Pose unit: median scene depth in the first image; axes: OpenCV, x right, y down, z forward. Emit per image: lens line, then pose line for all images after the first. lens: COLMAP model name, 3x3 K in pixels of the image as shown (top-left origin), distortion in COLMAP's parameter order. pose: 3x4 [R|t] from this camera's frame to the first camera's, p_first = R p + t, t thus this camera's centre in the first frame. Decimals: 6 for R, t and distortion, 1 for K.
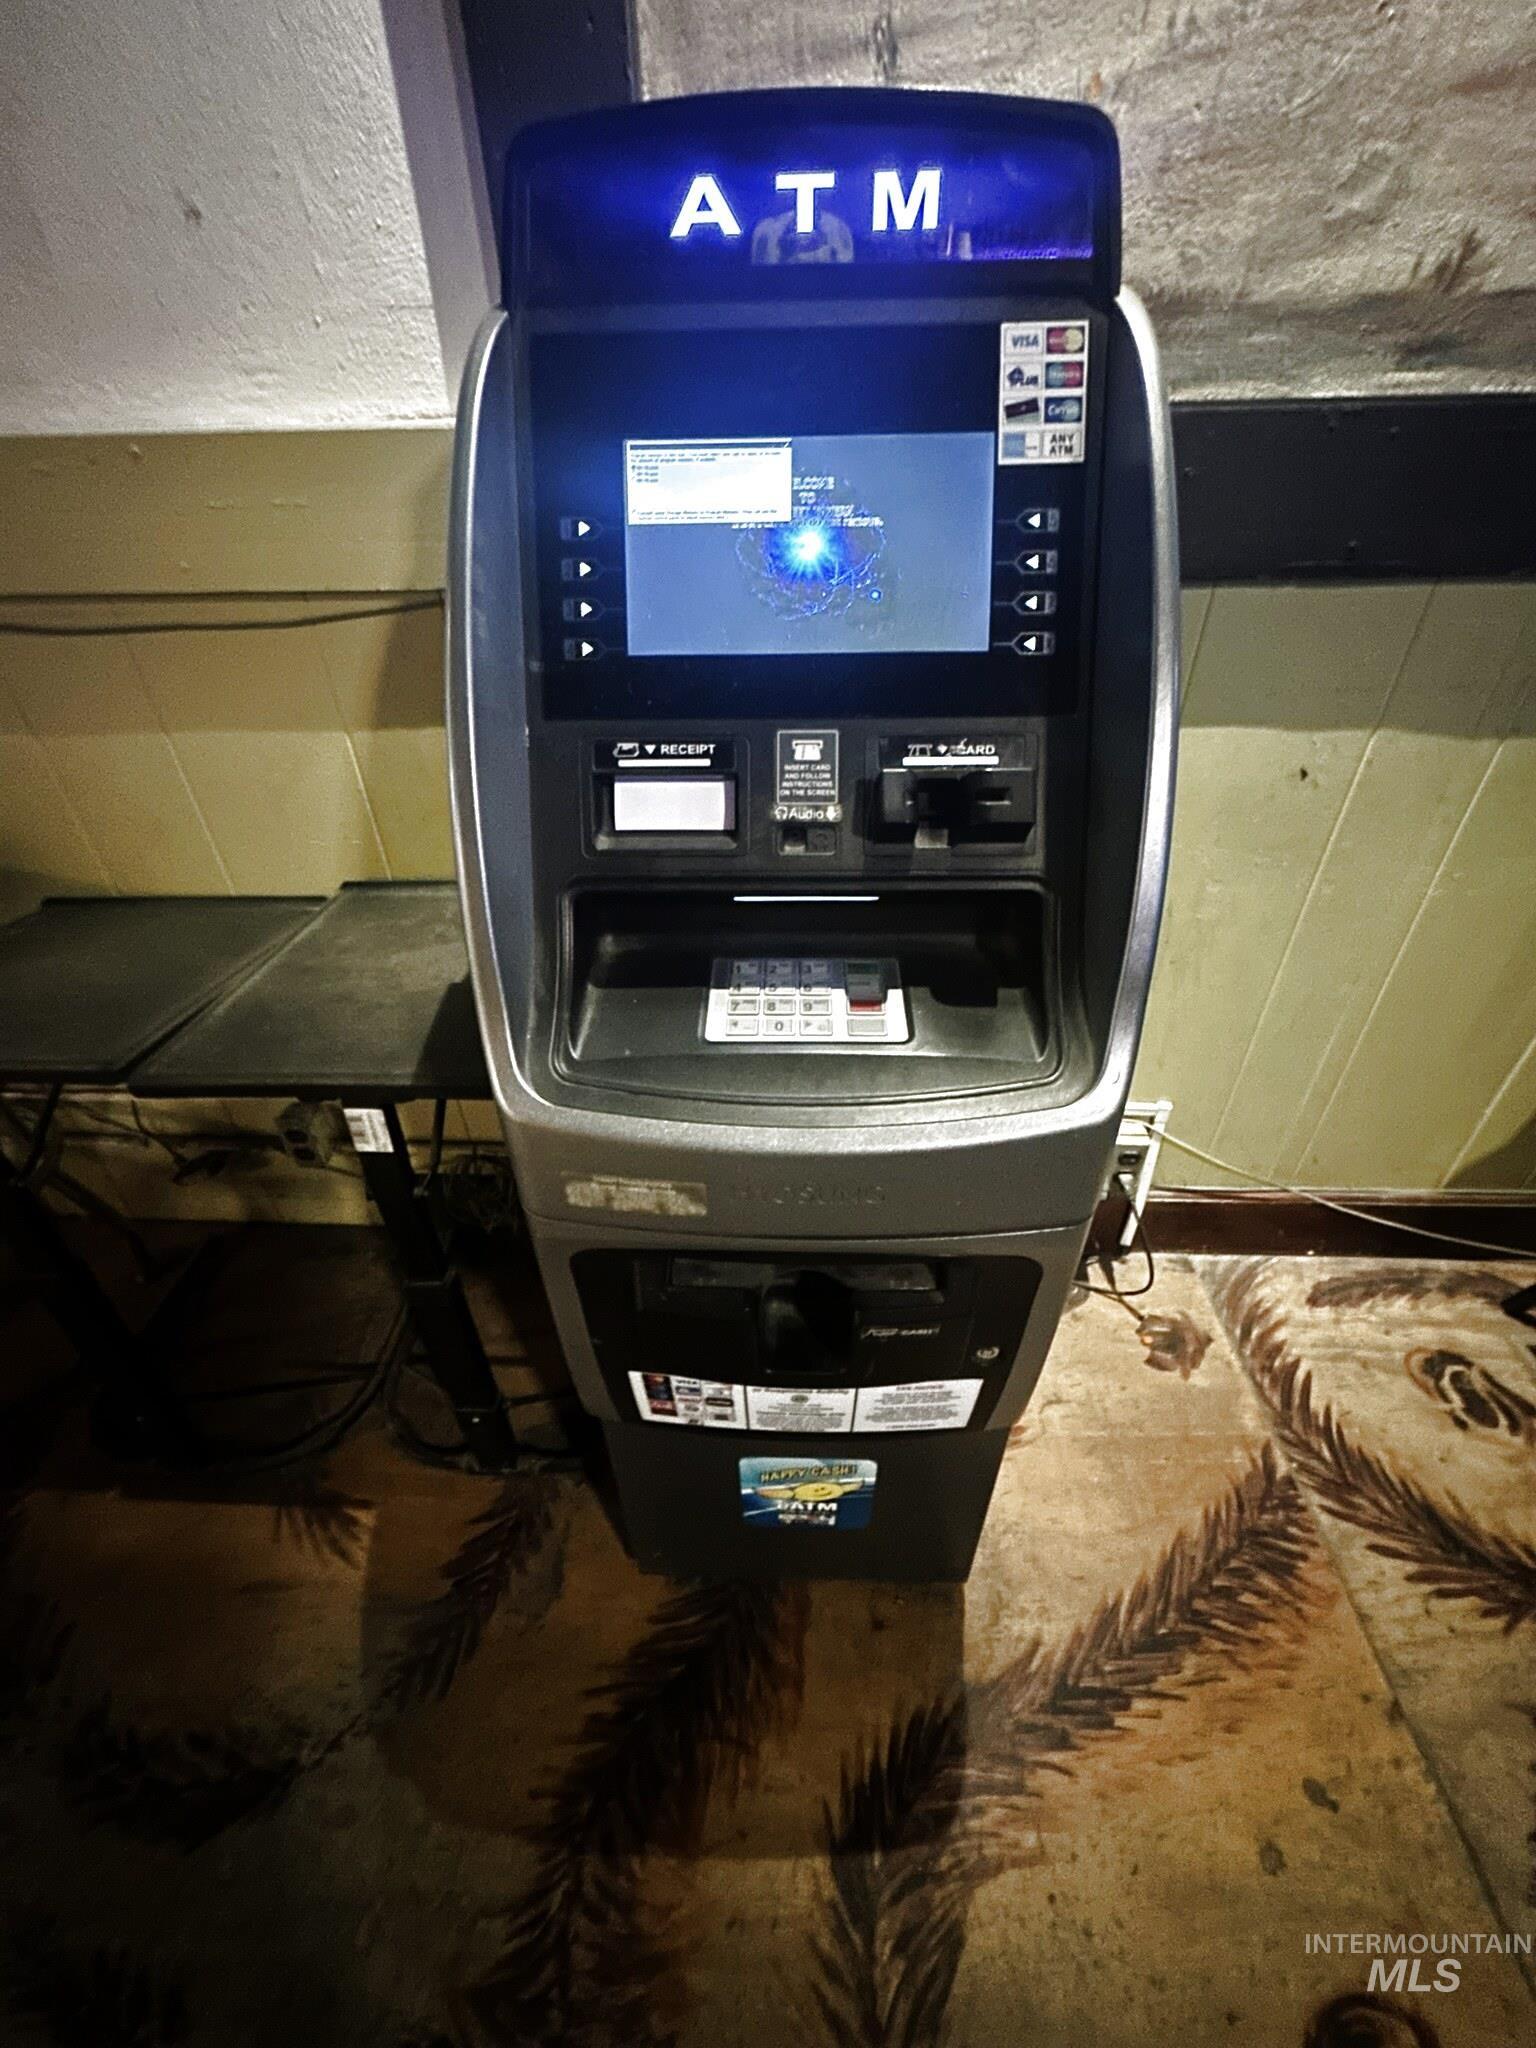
lens RADIAL K [[813.8, 0, 769.4], [0, 813.8, 1017.9], [0, 0, 1]] dist [-0.003686, 0.000747]
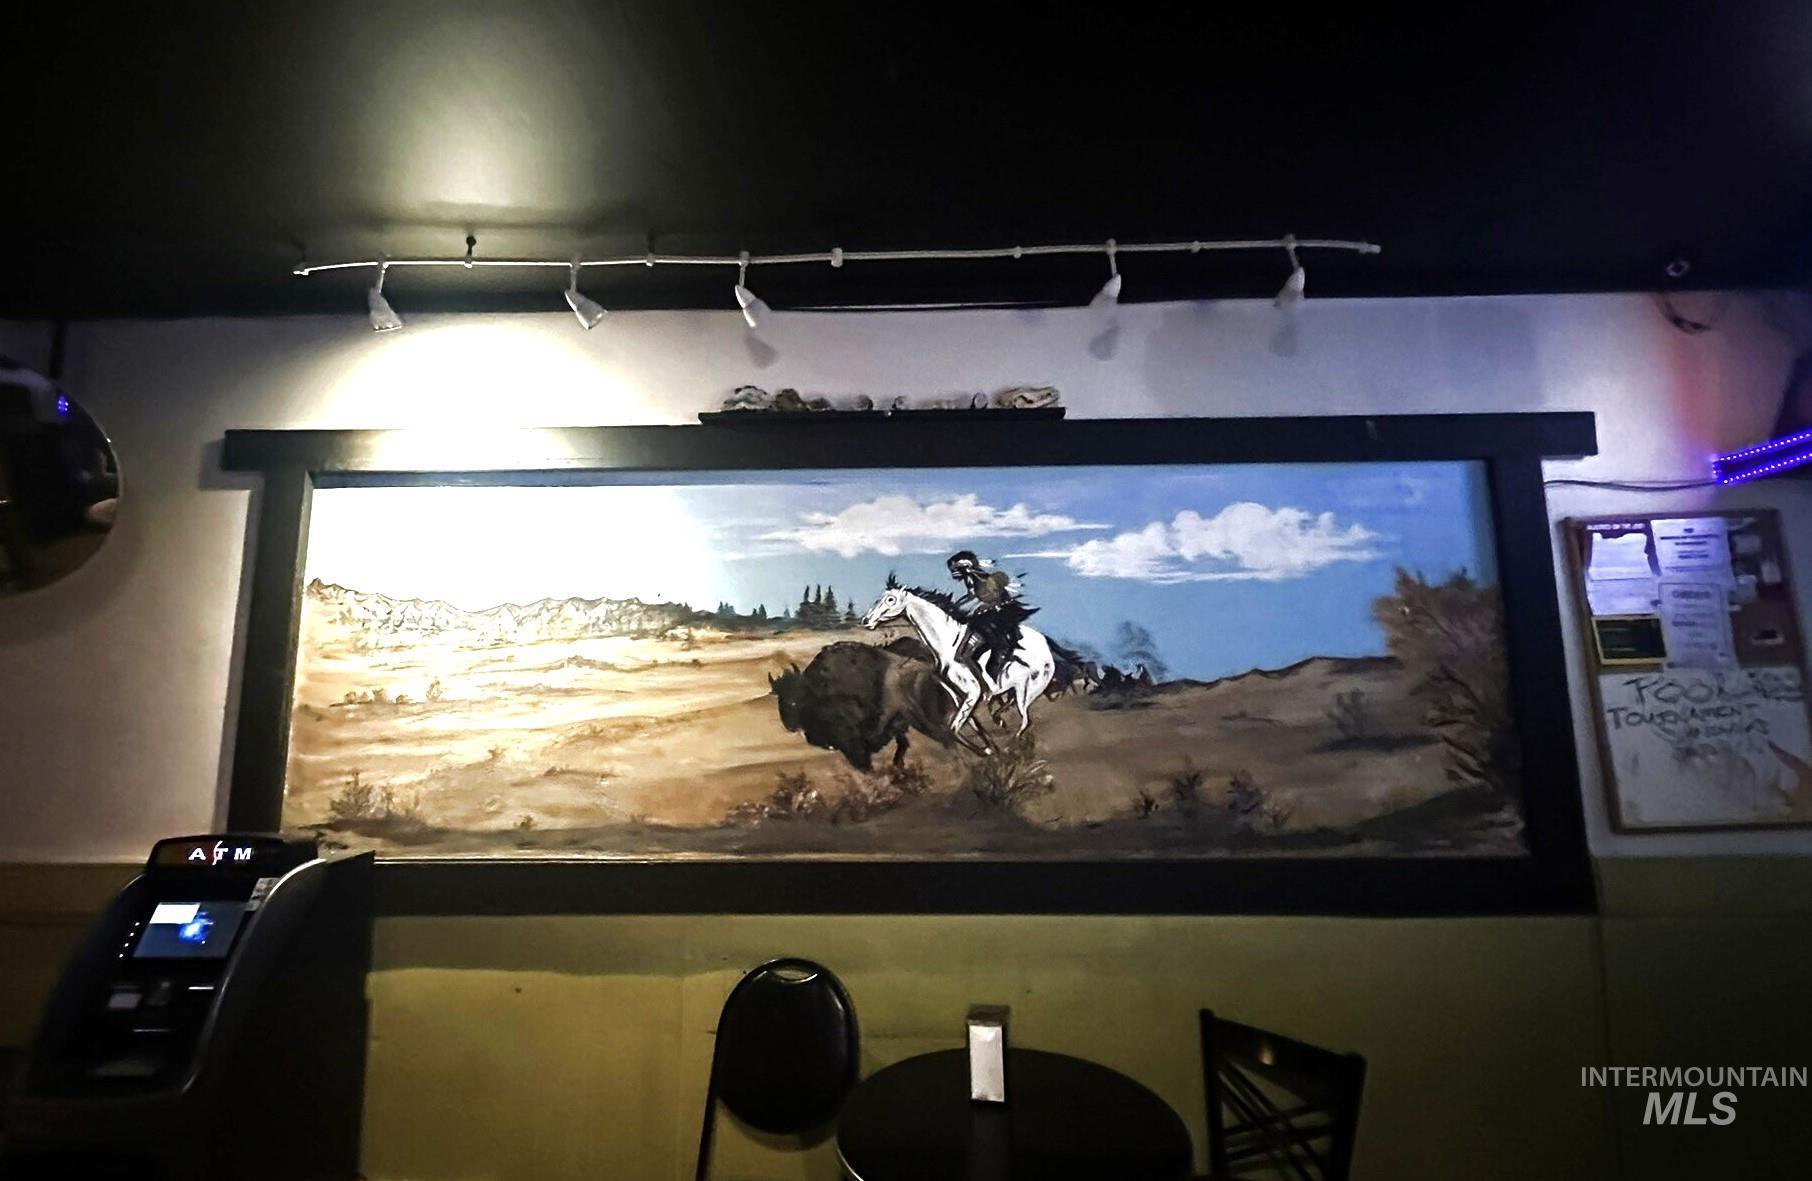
lens RADIAL K [[835.6, 0, 906.0], [0, 835.6, 590.5], [0, 0, 1]] dist [-0.000783, -0.000099]
pose [[0.999951, 0.009411, 0.003005, 3.370486], [-0.005037, 0.747398, -0.664357, 0.831445], [-0.008498, 0.664310, 0.747409, -3.039805]]
